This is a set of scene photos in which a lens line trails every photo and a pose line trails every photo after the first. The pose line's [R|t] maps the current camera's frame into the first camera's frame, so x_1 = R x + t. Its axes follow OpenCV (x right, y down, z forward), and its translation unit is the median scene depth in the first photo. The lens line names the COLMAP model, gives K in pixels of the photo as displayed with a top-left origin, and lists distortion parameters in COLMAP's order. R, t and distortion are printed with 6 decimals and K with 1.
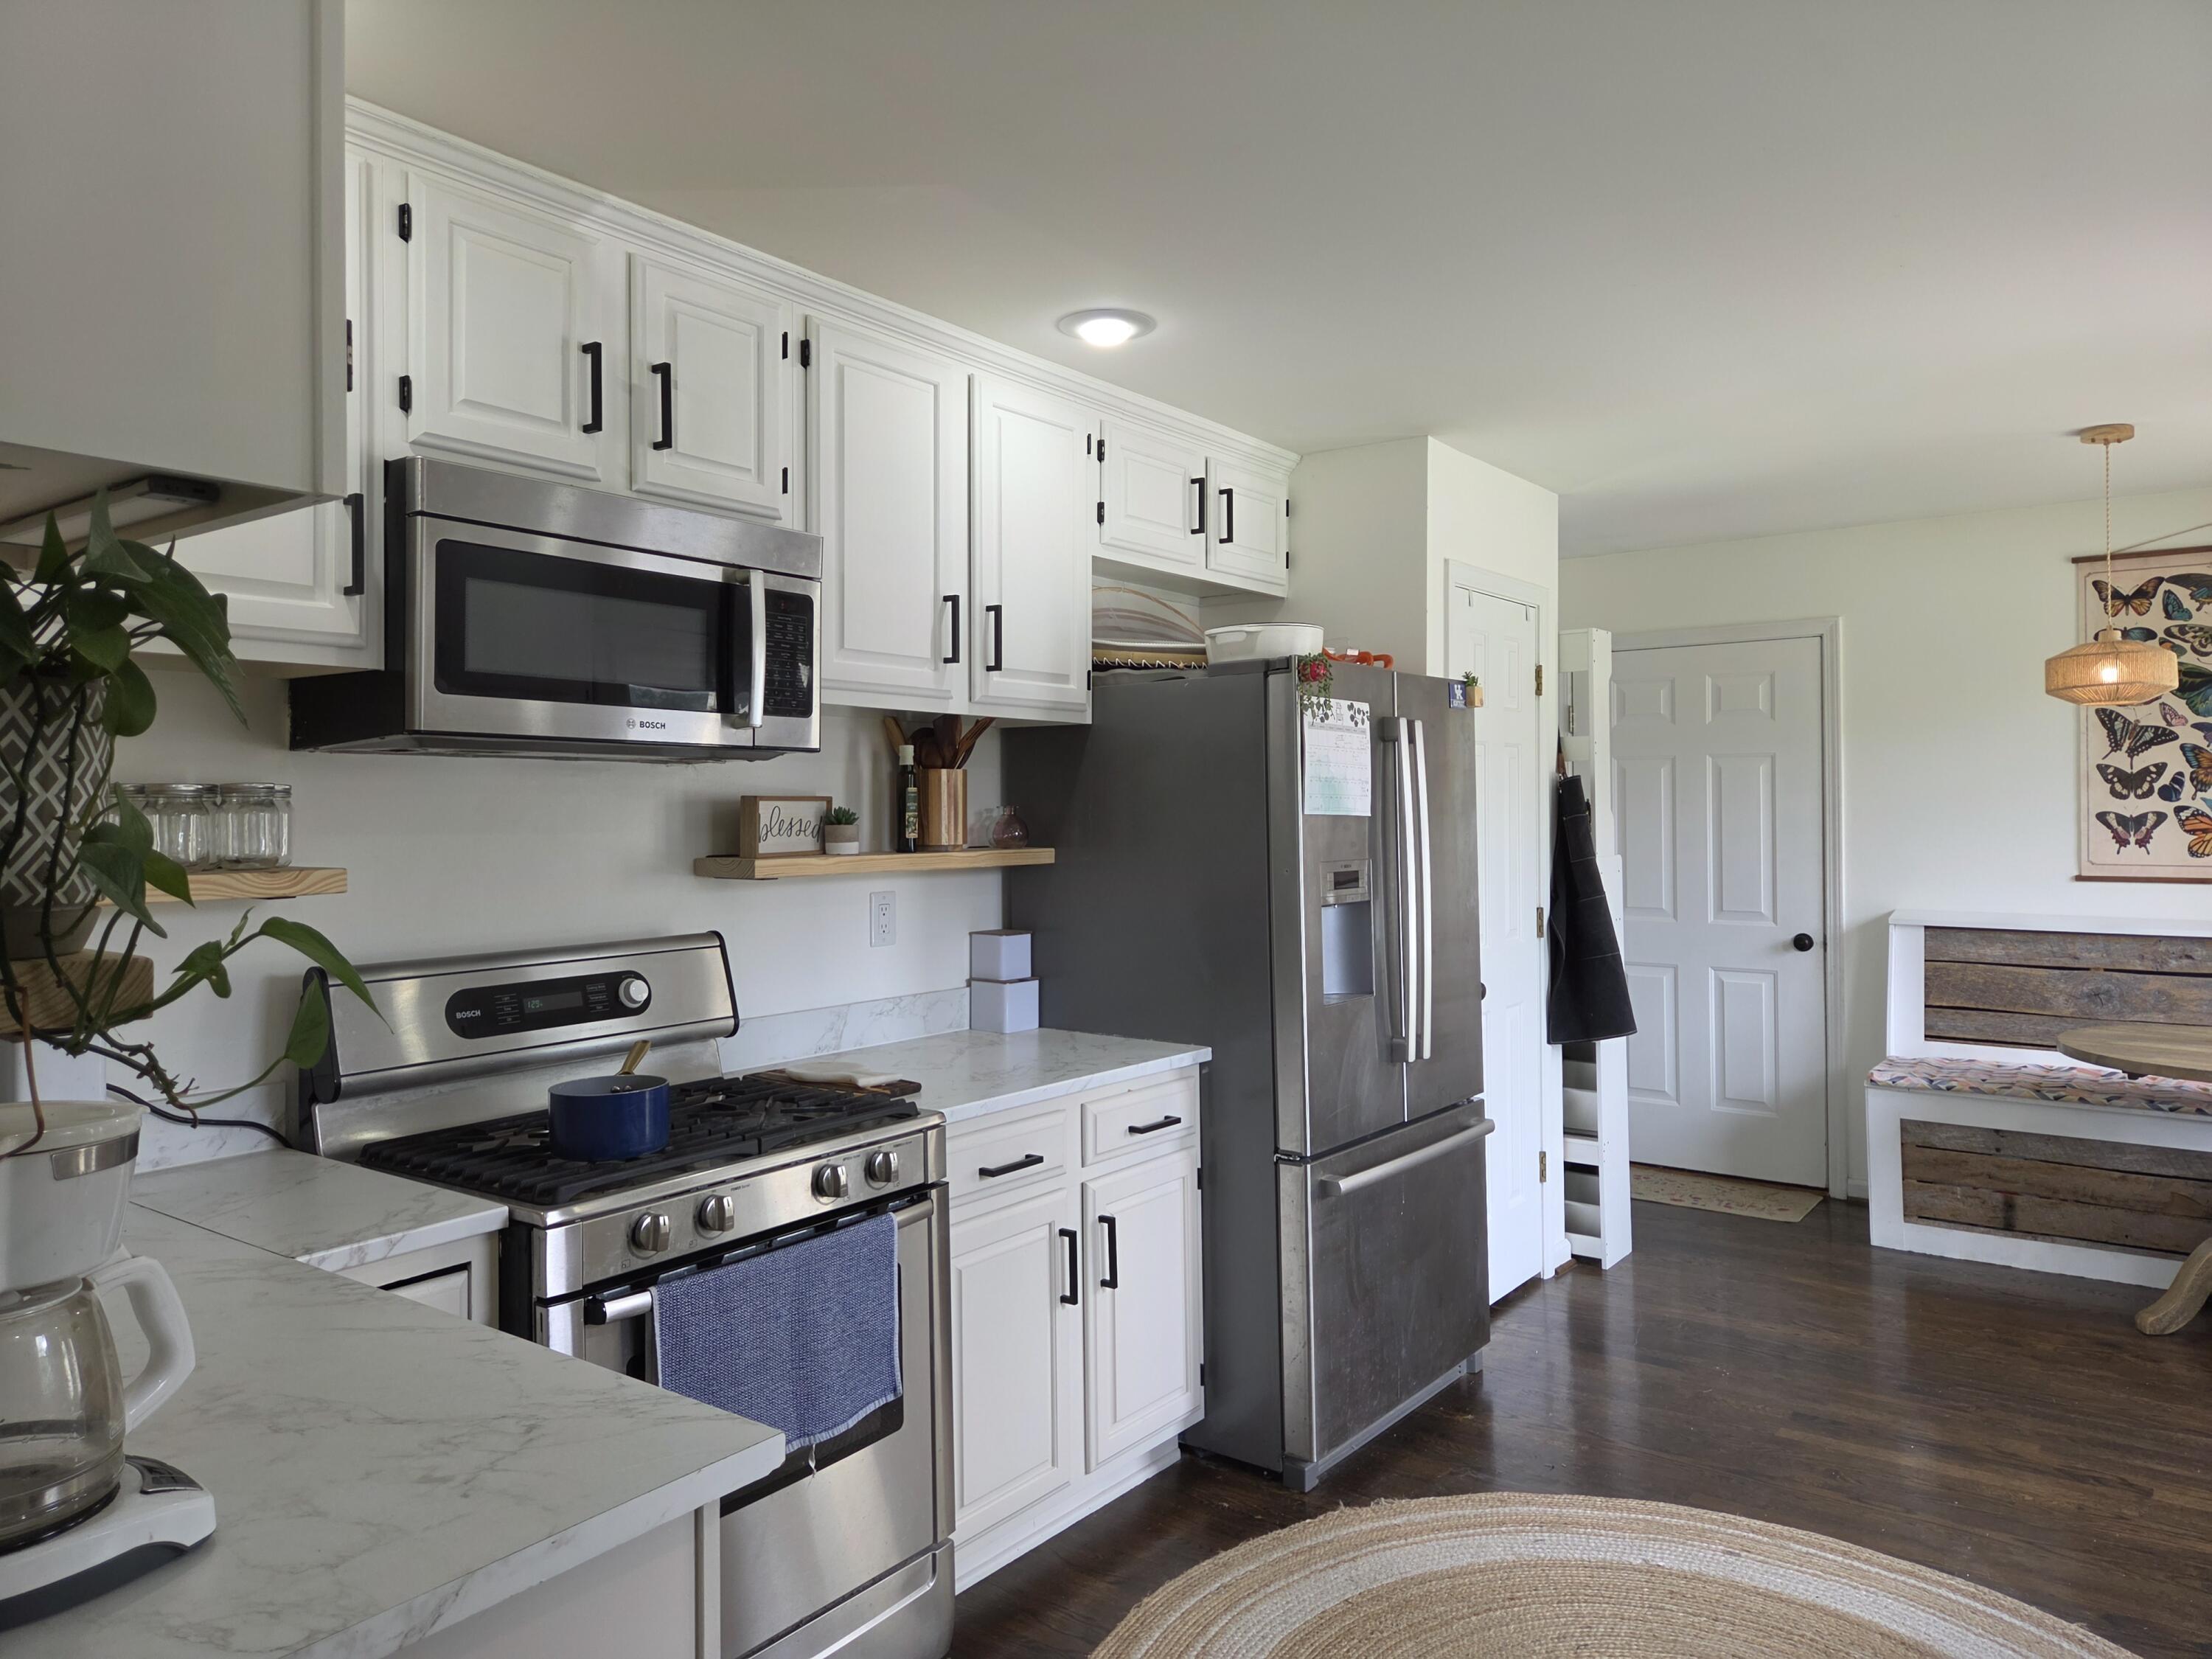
lens RADIAL K [[1492.7, 0, 1104.7], [0, 1492.7, 802.2], [0, 0, 1]] dist [0.070795, -0.060206]
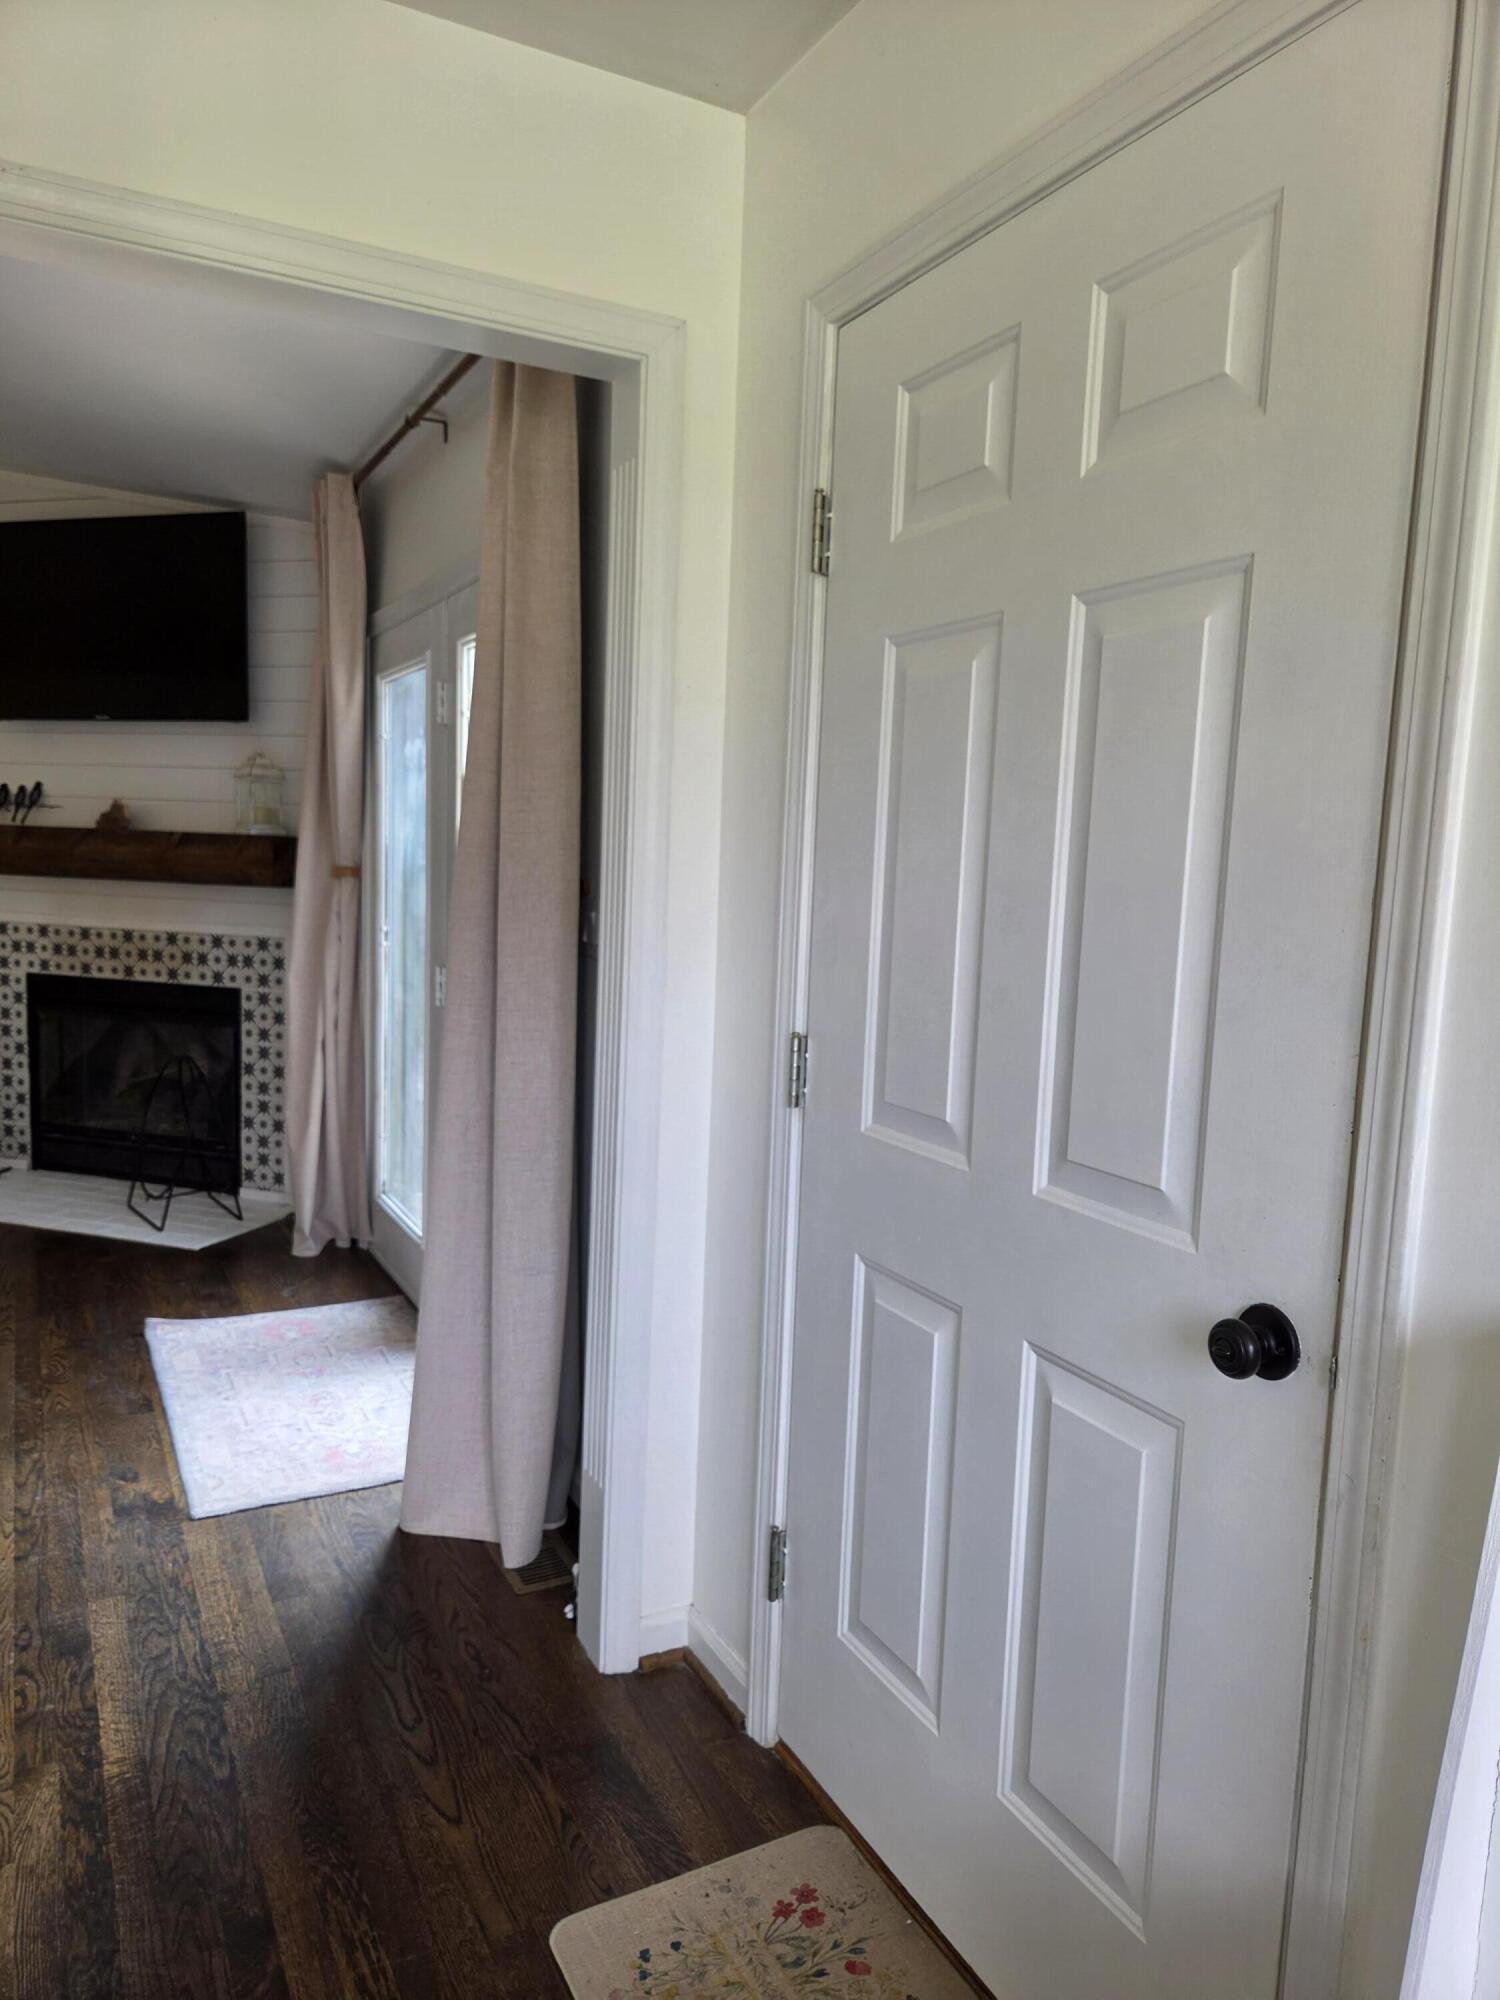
lens RADIAL K [[1349.6, 0, 737.4], [0, 1349.6, 1030.5], [0, 0, 1]] dist [0.070795, -0.060206]
pose [[0.902080, 0.083975, -0.423319, 0.714149], [-0.033244, 0.991493, 0.125844, 0.027503], [0.430286, -0.099449, 0.897198, 1.160075]]
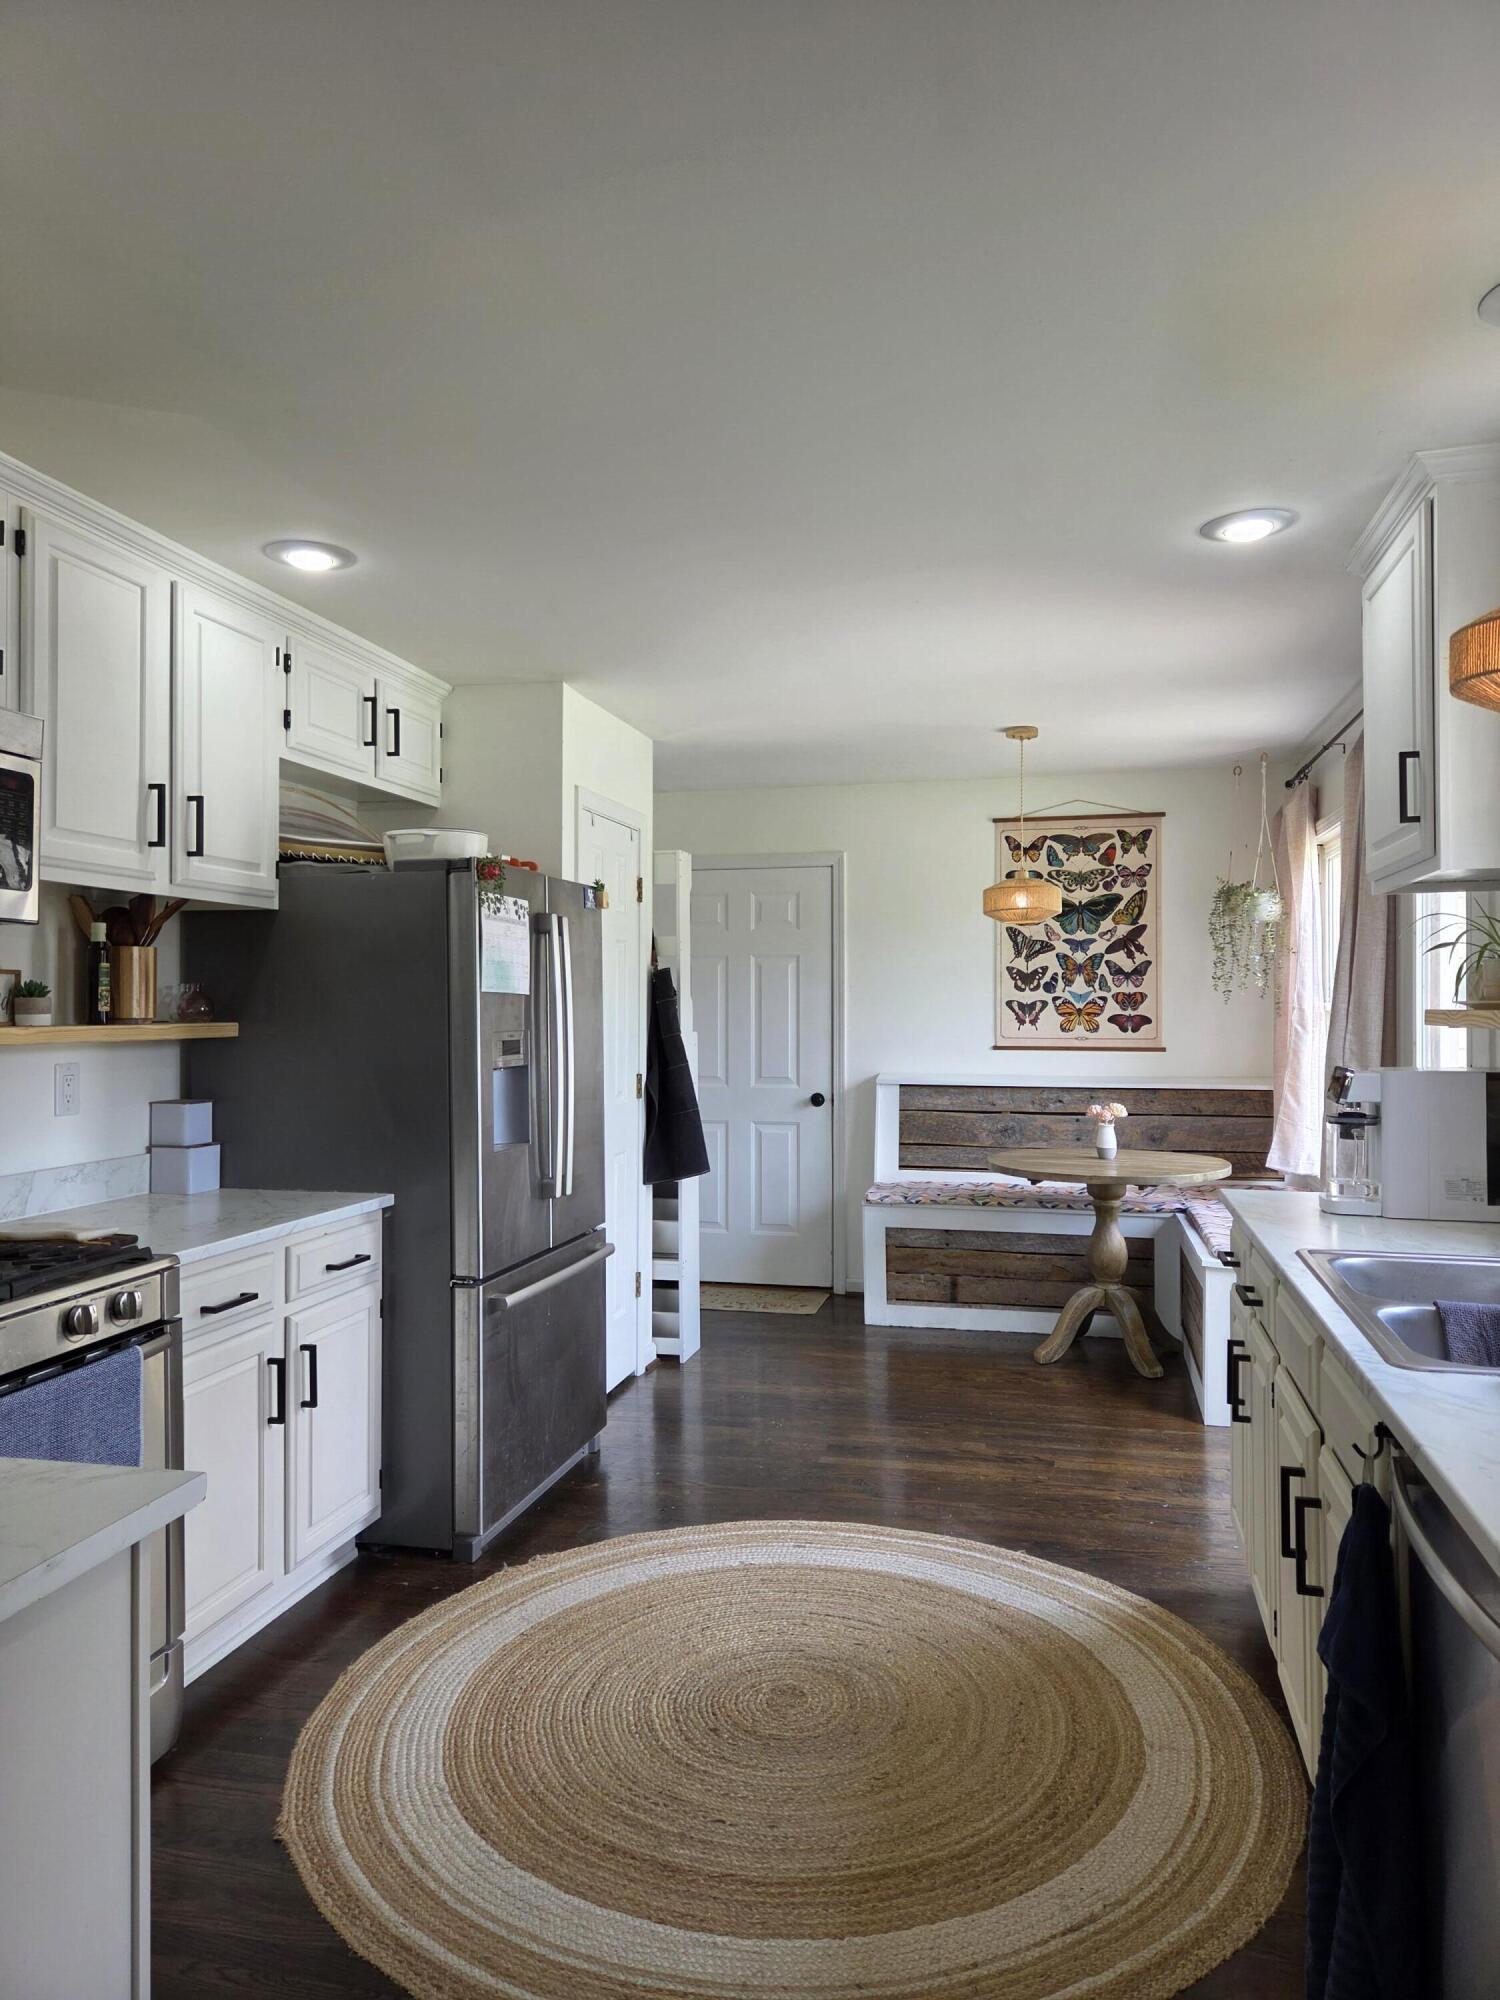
lens RADIAL K [[1349.6, 0, 754.7], [0, 1349.6, 1001.6], [0, 0, 1]] dist [0.070795, -0.060206]
pose [[0.912793, 0.006419, 0.408372, -0.097238], [-0.006371, 0.999979, -0.001476, 0.014943], [-0.408373, -0.001254, 0.912814, -0.063698]]
